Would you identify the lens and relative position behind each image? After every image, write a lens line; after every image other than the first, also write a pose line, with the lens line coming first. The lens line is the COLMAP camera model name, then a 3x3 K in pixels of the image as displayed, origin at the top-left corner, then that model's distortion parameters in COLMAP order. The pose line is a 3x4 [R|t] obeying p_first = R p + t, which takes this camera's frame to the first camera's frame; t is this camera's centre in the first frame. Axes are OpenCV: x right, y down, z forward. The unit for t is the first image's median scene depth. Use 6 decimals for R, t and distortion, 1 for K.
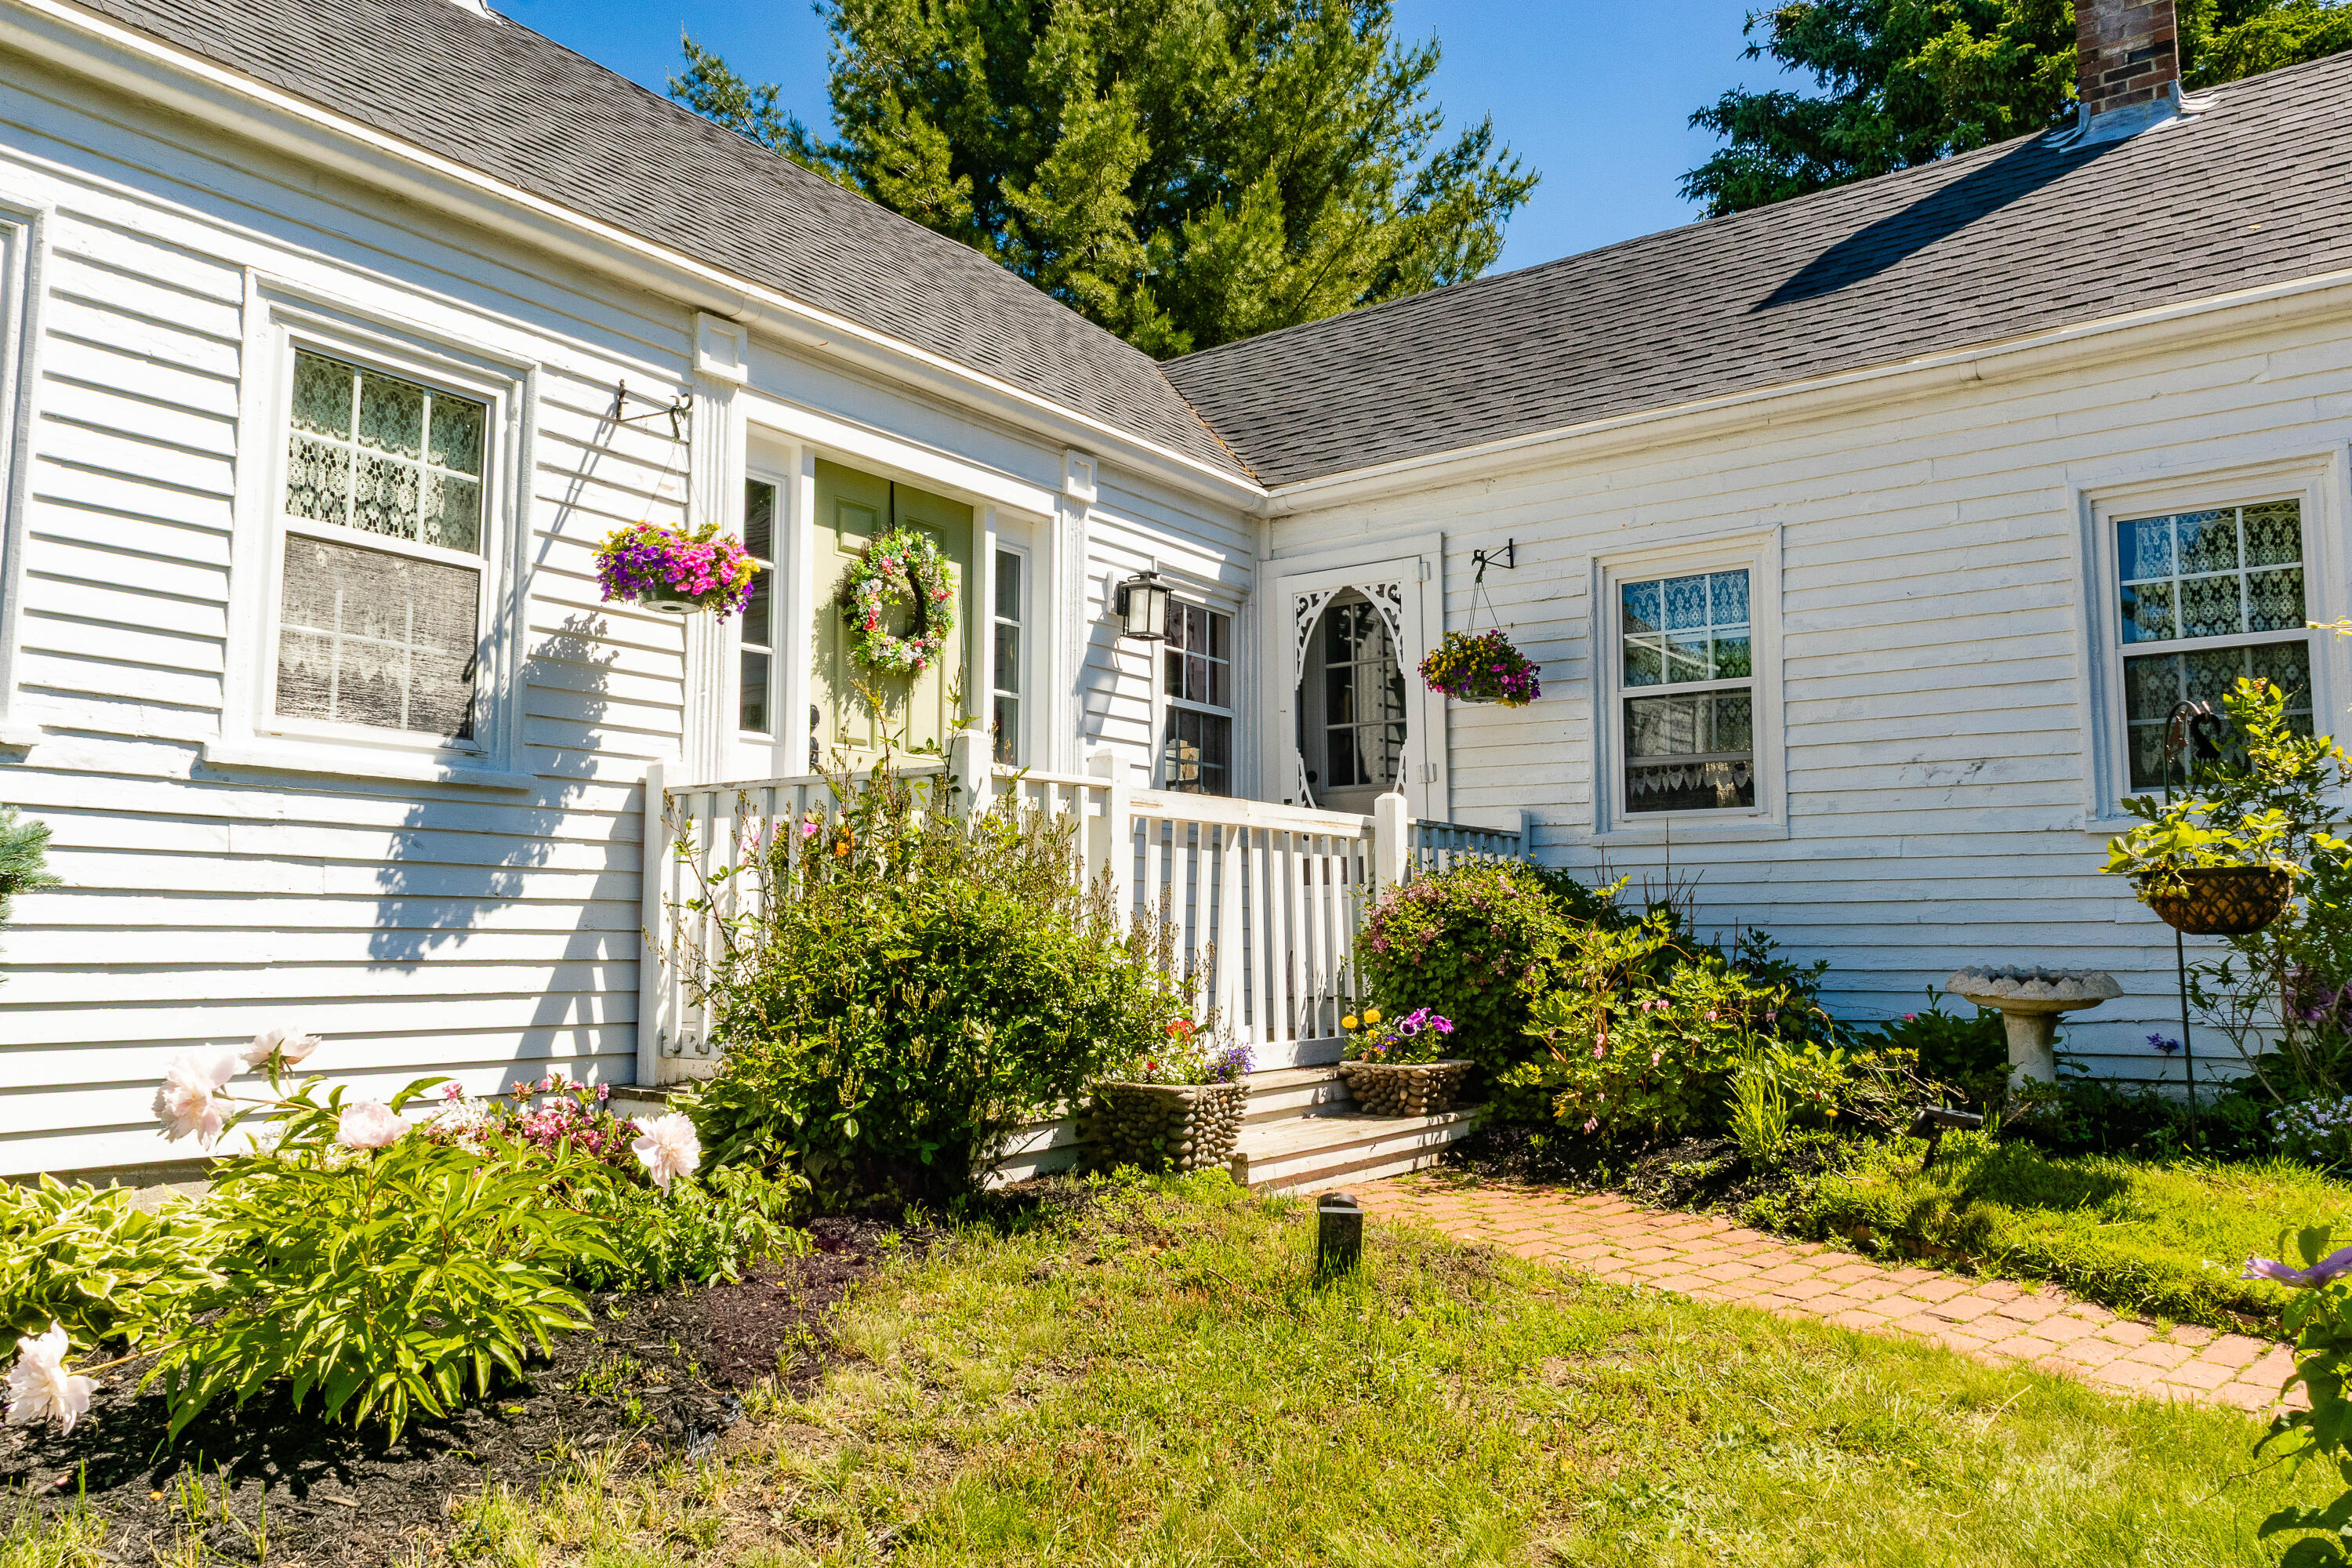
lens RADIAL K [[1591.2, 0, 1182.5], [0, 1591.2, 788.0], [0, 0, 1]] dist [0.005862, -0.007382]
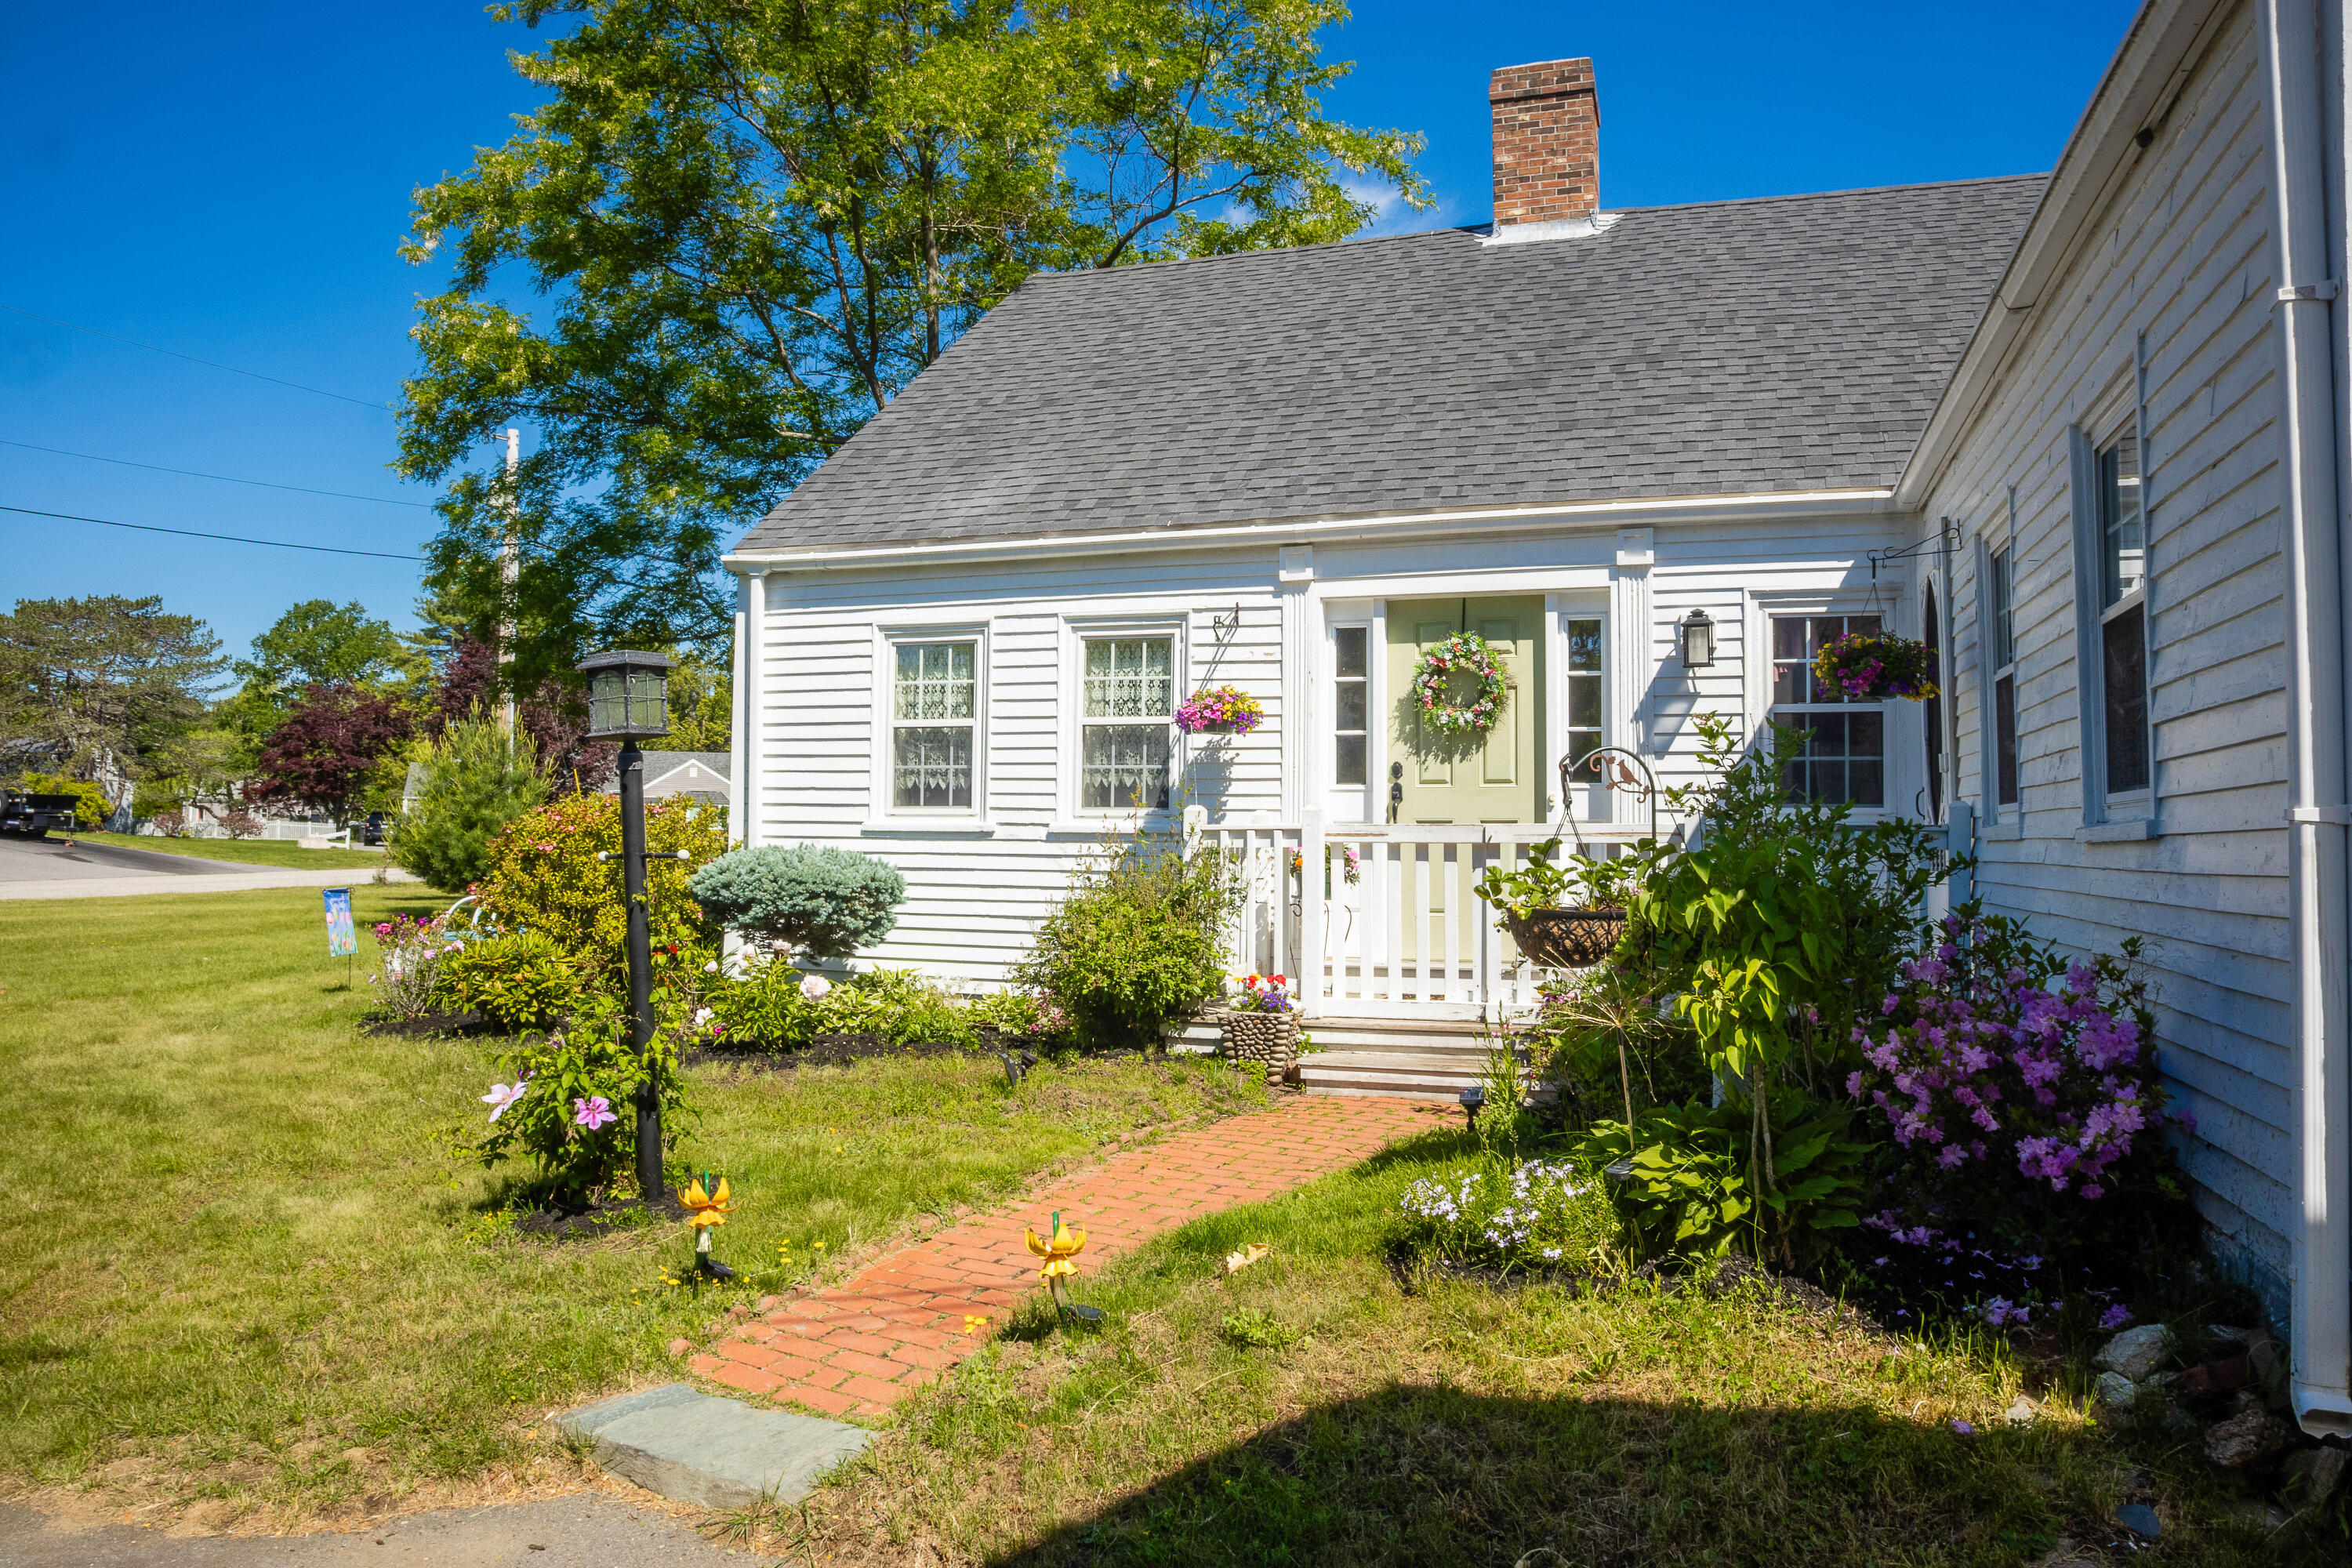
lens RADIAL K [[1610.0, 0, 1158.7], [0, 1610.0, 793.8], [0, 0, 1]] dist [-0.114606, 0.079283]
pose [[0.306549, -0.030408, -0.951369, 1.078383], [0.082916, 0.996543, -0.005135, -0.029454], [0.948237, -0.077309, 0.308011, 0.266407]]
